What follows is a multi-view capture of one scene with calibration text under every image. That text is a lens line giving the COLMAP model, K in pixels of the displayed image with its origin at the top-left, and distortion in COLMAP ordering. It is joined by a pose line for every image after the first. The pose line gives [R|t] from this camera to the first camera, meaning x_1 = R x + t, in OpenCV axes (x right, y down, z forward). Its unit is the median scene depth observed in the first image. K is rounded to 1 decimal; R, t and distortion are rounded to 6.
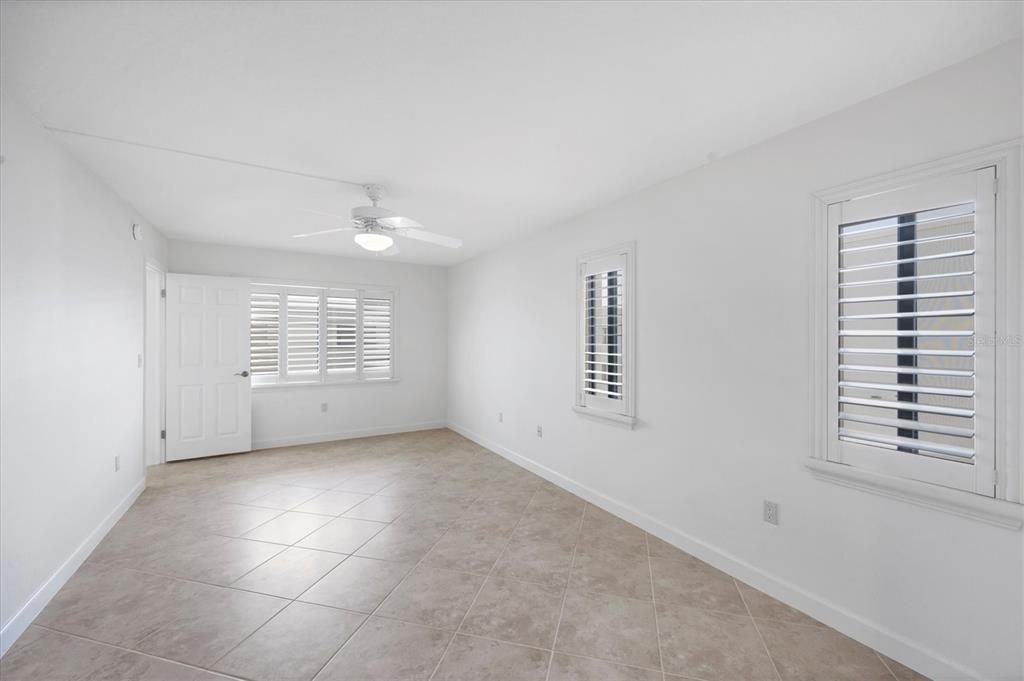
lens RADIAL K [[420.0, 0, 515.4], [0, 420.0, 340.3], [0, 0, 1]] dist [0.000530, -0.000007]
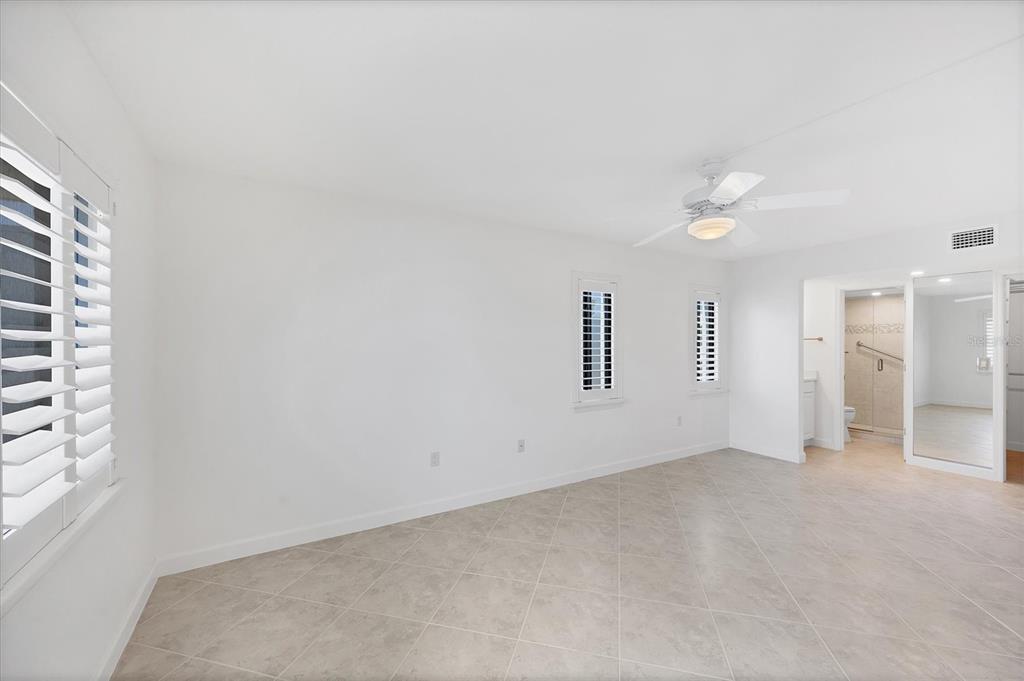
lens RADIAL K [[420.0, 0, 515.4], [0, 420.0, 340.3], [0, 0, 1]] dist [0.000530, -0.000007]
pose [[-0.032056, -0.003573, 0.999480, -1.017503], [0.005198, 0.999979, 0.003741, -0.018387], [-0.999473, 0.005315, -0.032037, 1.243197]]
